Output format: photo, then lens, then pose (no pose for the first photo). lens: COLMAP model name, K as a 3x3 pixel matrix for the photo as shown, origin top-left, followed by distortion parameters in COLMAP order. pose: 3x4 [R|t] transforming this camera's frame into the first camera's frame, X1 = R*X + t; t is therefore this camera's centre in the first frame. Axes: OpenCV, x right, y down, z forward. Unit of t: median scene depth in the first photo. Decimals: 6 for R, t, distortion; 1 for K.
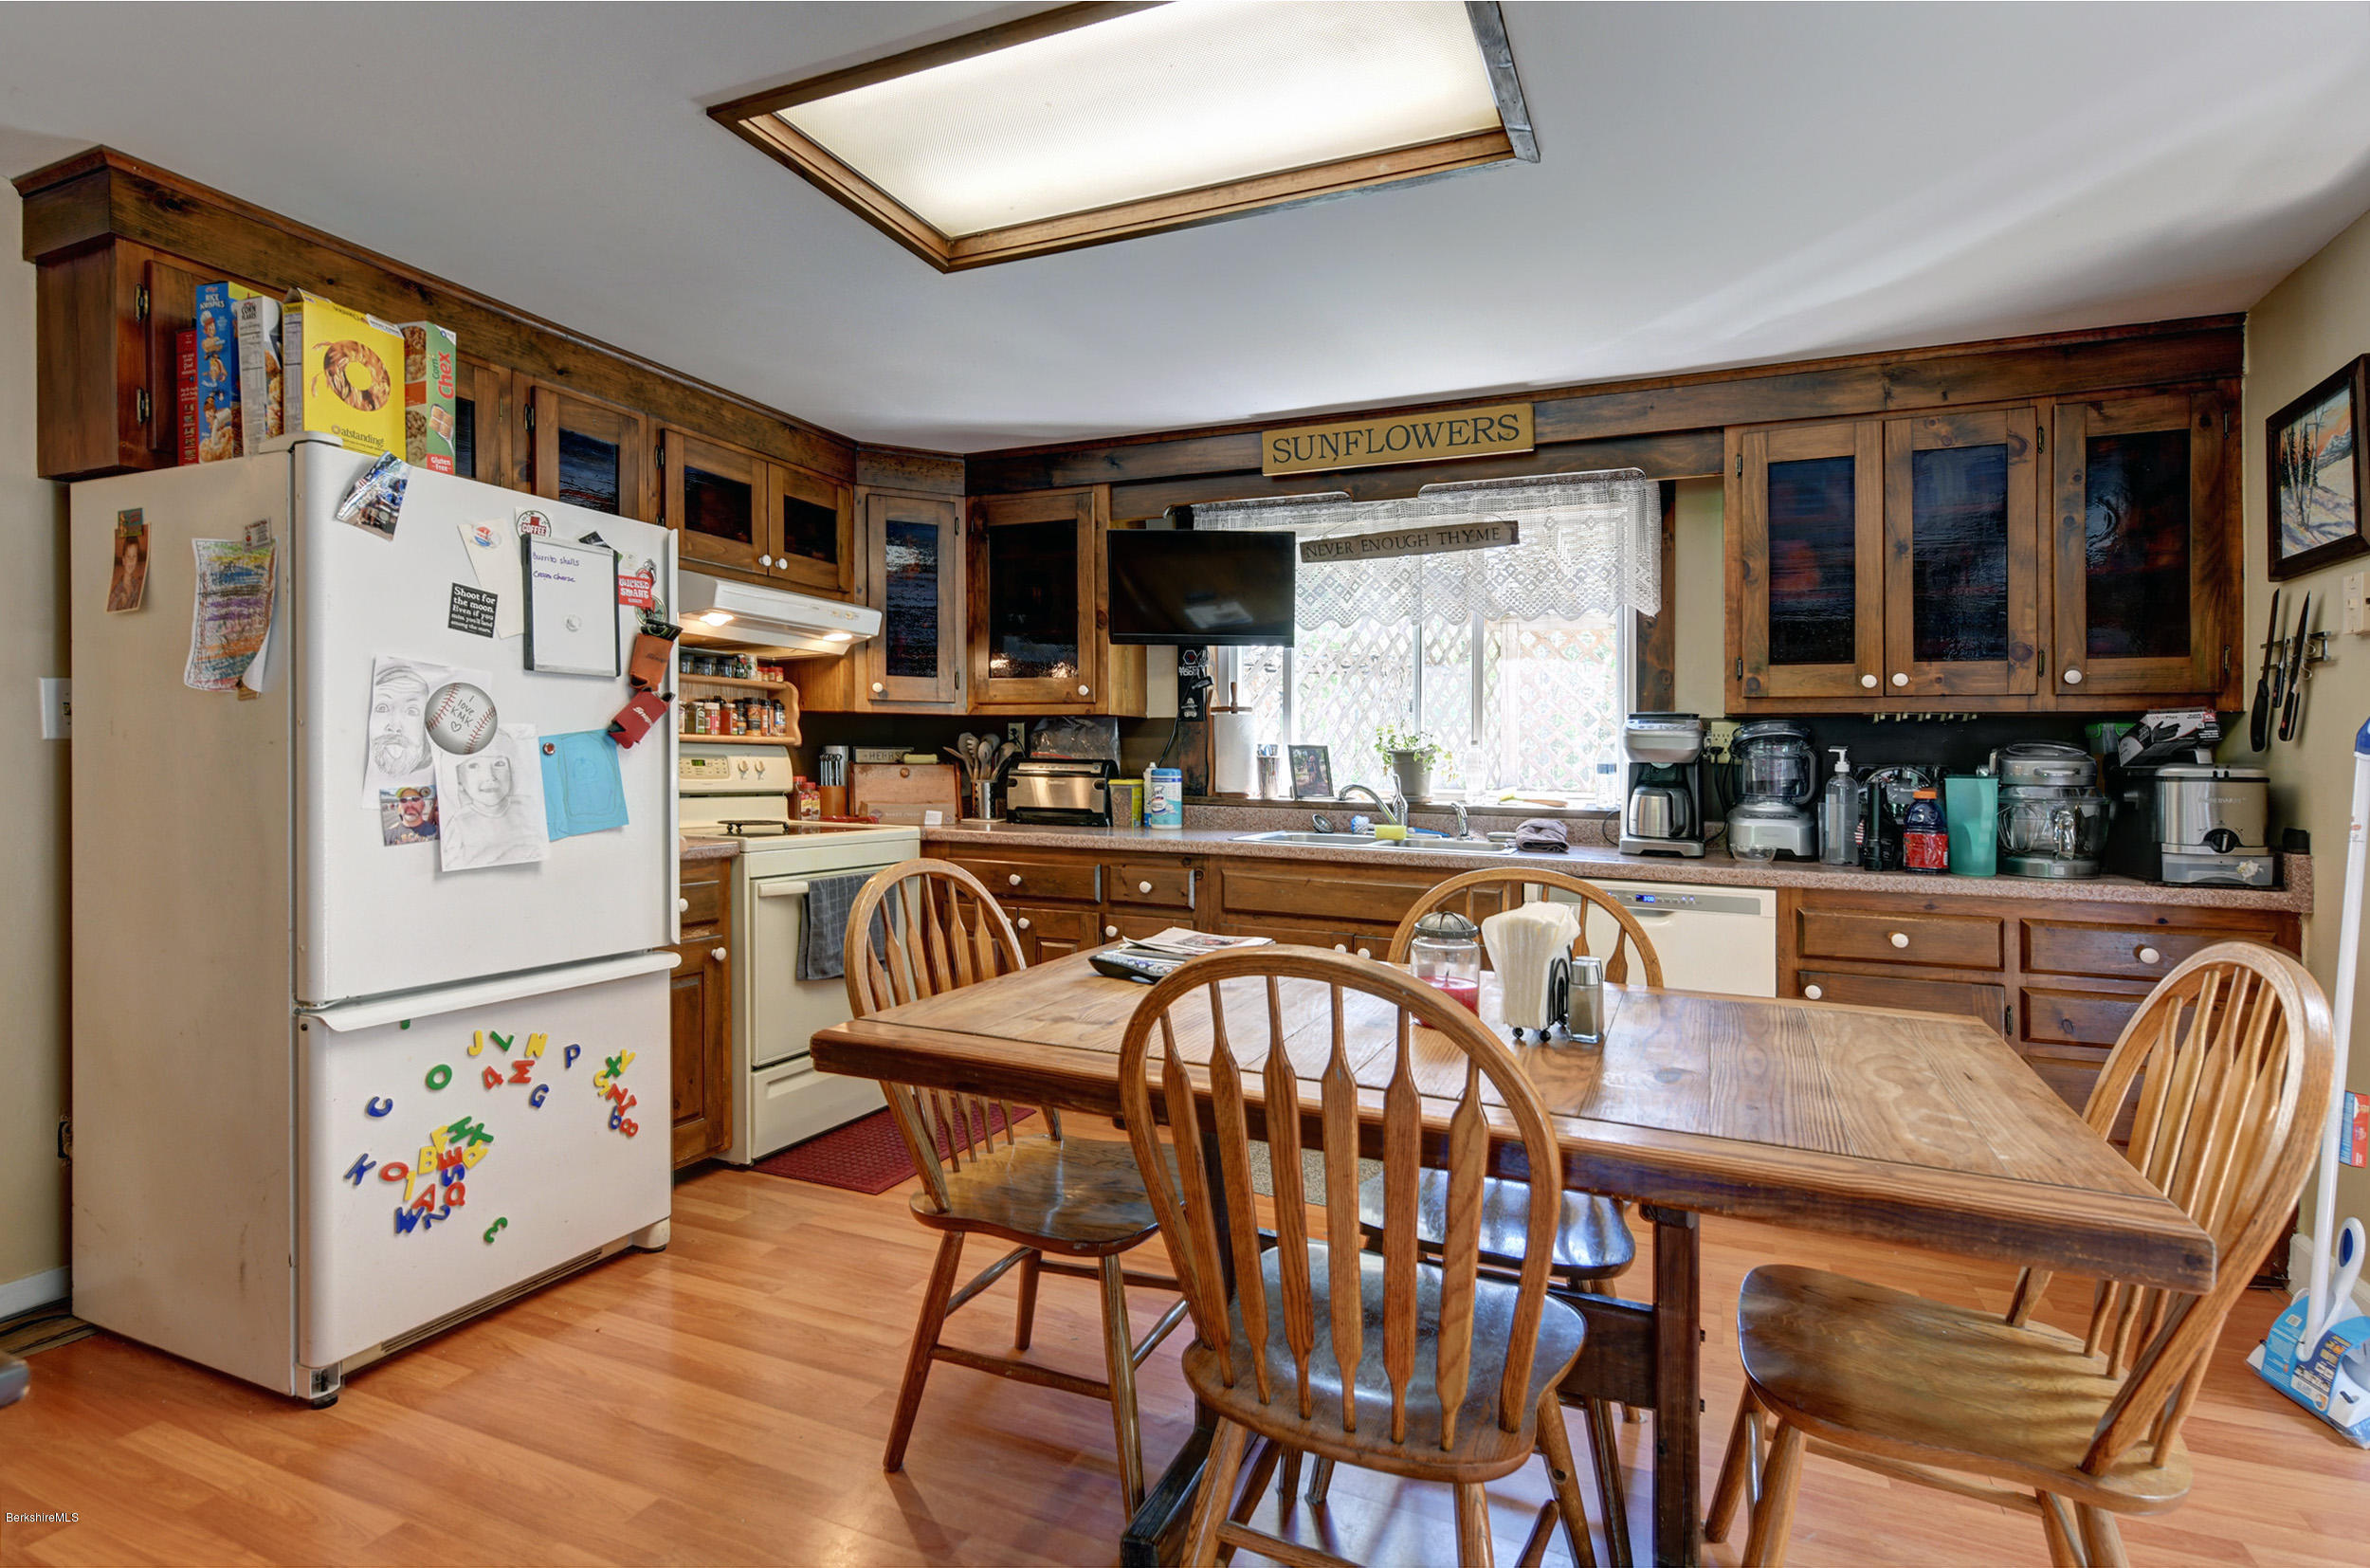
lens RADIAL K [[1173.7, 0, 1182.7], [0, 1173.7, 770.7], [0, 0, 1]] dist [0.002154, -0.001316]
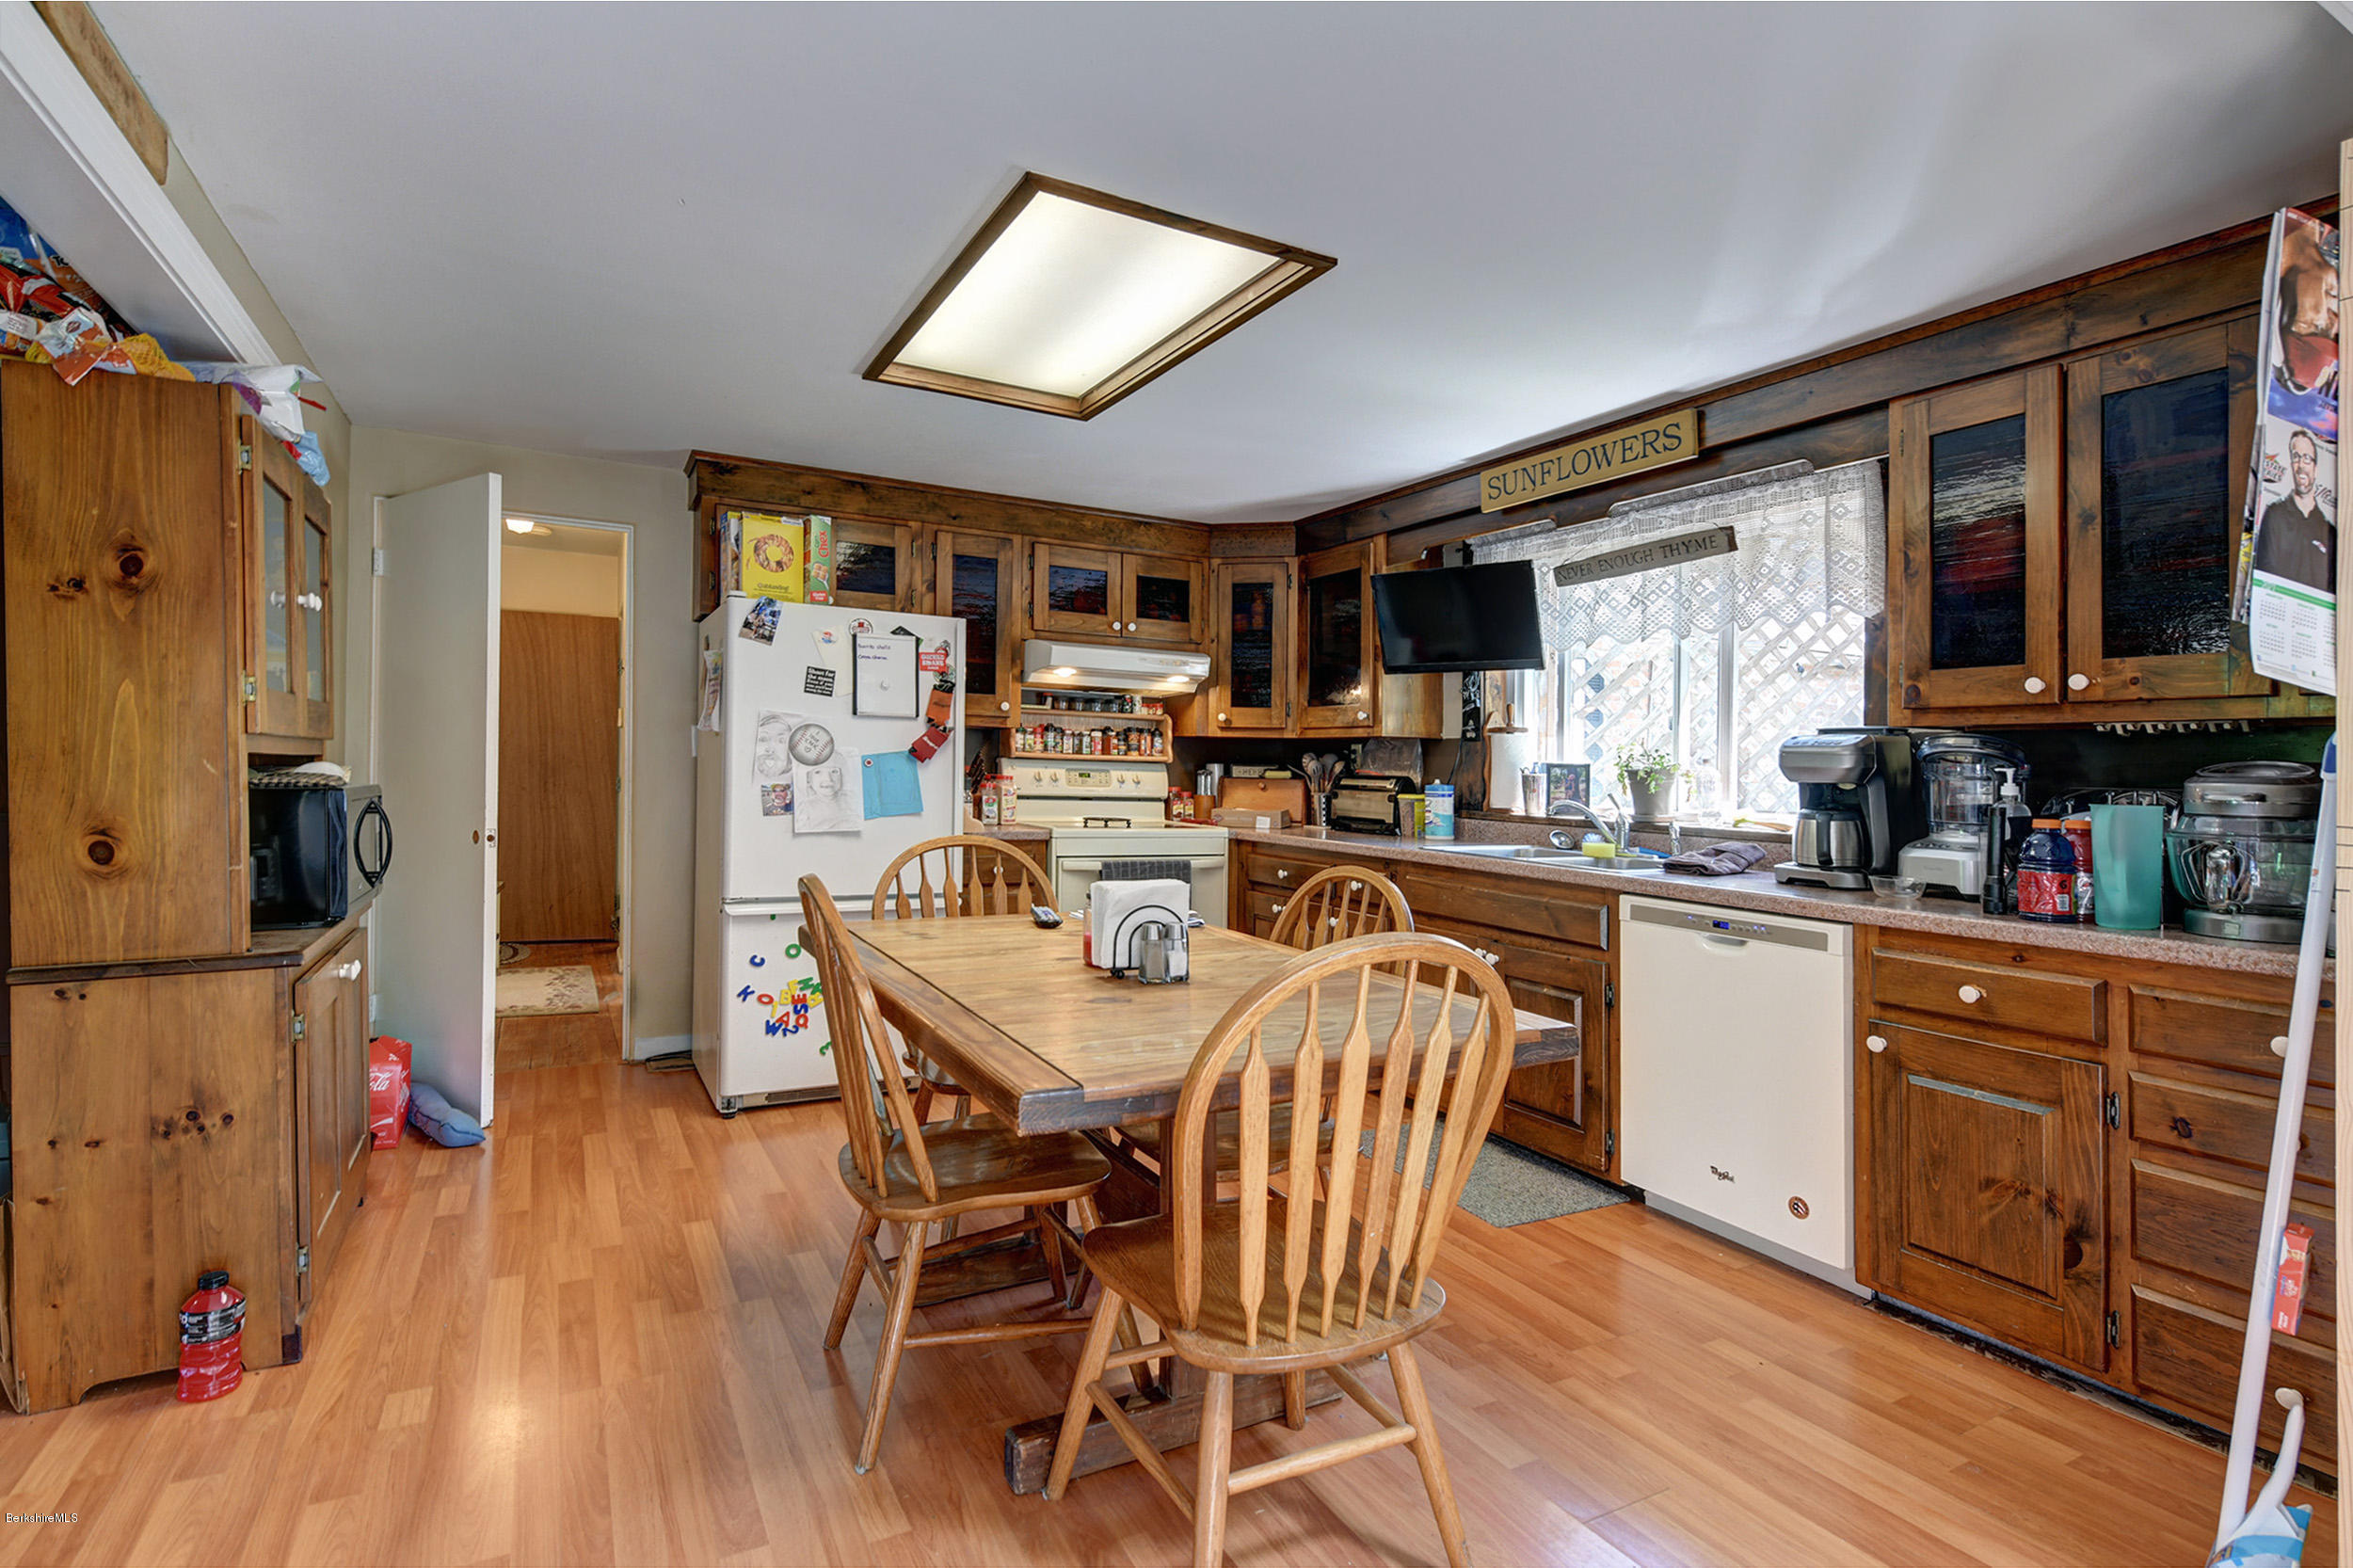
lens RADIAL K [[1149.4, 0, 1176.5], [0, 1149.4, 784.0], [0, 0, 1]] dist [0.001891, -0.000525]
pose [[0.790676, 0.013062, -0.612095, 0.515498], [-0.017753, 0.999841, -0.001596, 0.003816], [0.611977, 0.012129, 0.790782, -0.001833]]
